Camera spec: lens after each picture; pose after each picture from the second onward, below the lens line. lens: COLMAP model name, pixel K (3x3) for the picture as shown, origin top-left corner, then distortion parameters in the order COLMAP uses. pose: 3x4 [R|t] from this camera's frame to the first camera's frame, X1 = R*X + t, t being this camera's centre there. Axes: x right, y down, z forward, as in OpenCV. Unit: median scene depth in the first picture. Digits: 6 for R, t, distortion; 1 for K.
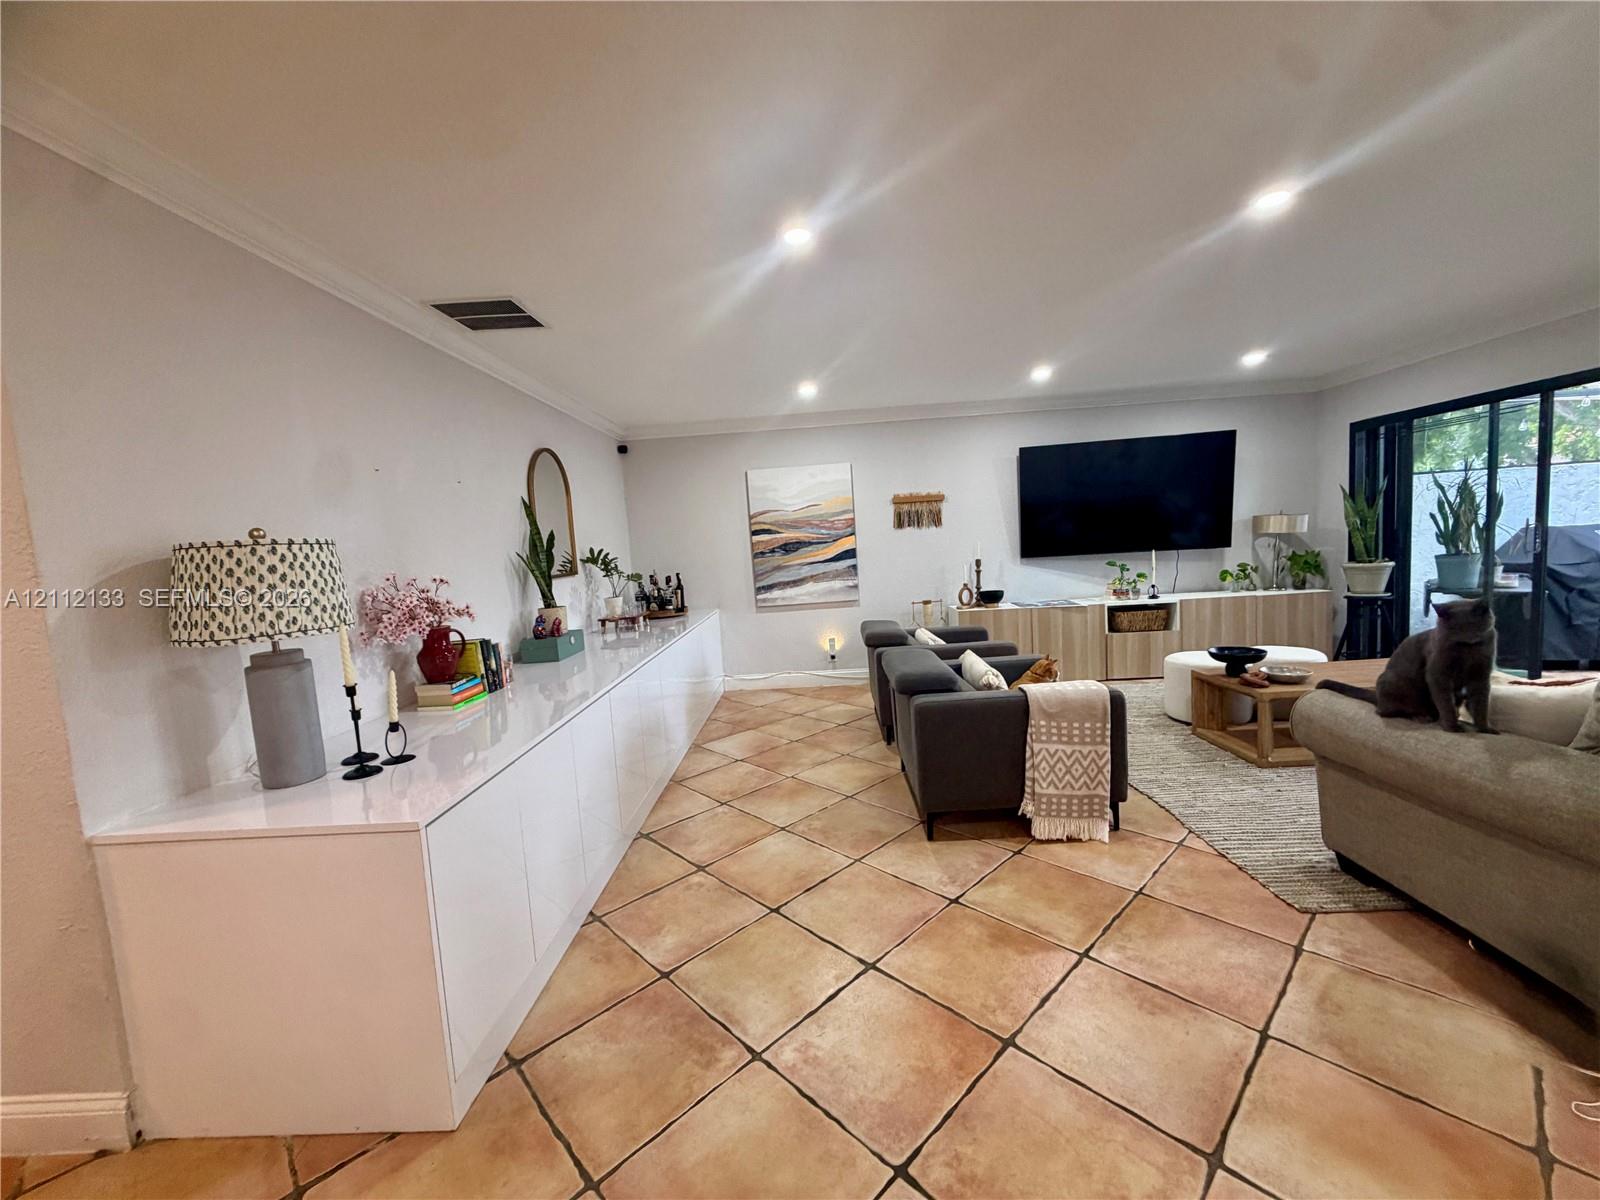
lens RADIAL K [[633.3, 0, 800.0], [0, 633.3, 600.0], [0, 0, 1]] dist [-0.000673, 0.000388]
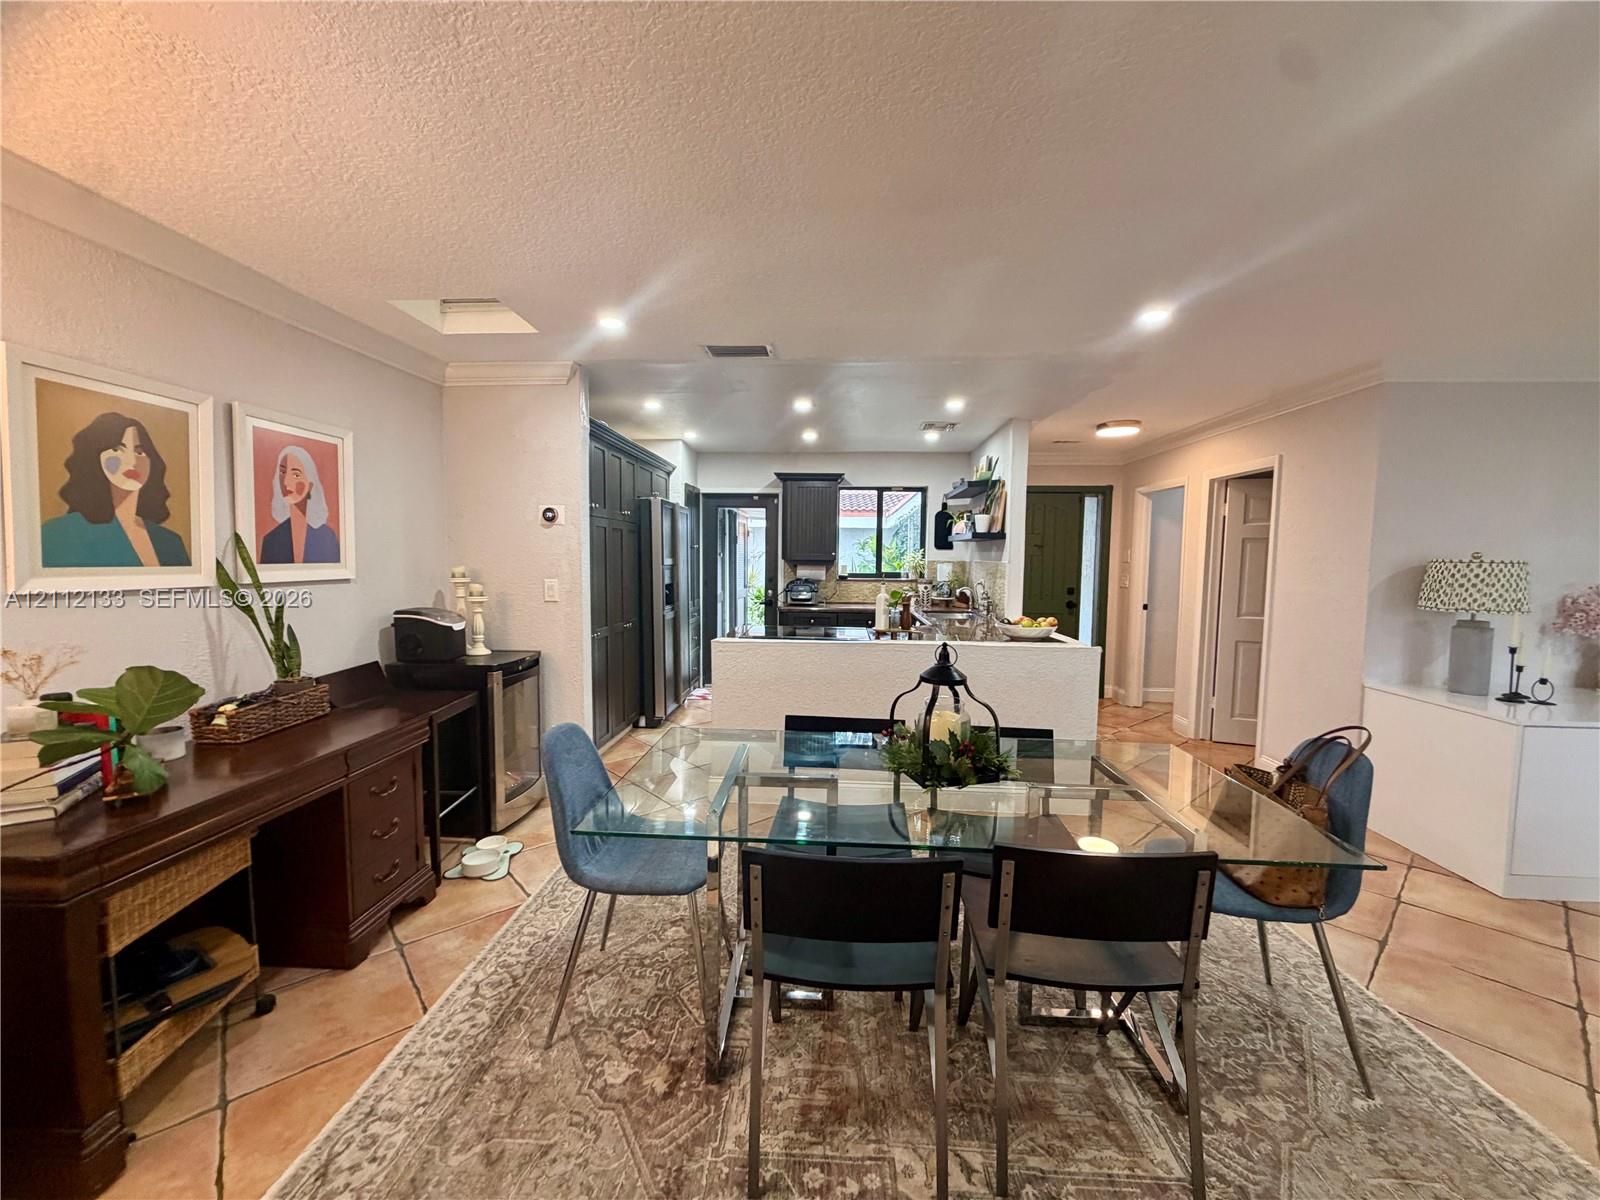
lens RADIAL K [[629.8, 0, 800.0], [0, 629.8, 600.0], [0, 0, 1]] dist [-0.000216, 0.000483]
pose [[-0.014514, 0.131944, -0.991151, 0.582084], [-0.099698, 0.986125, 0.132735, -0.013935], [0.994912, 0.100743, -0.001158, -0.544807]]
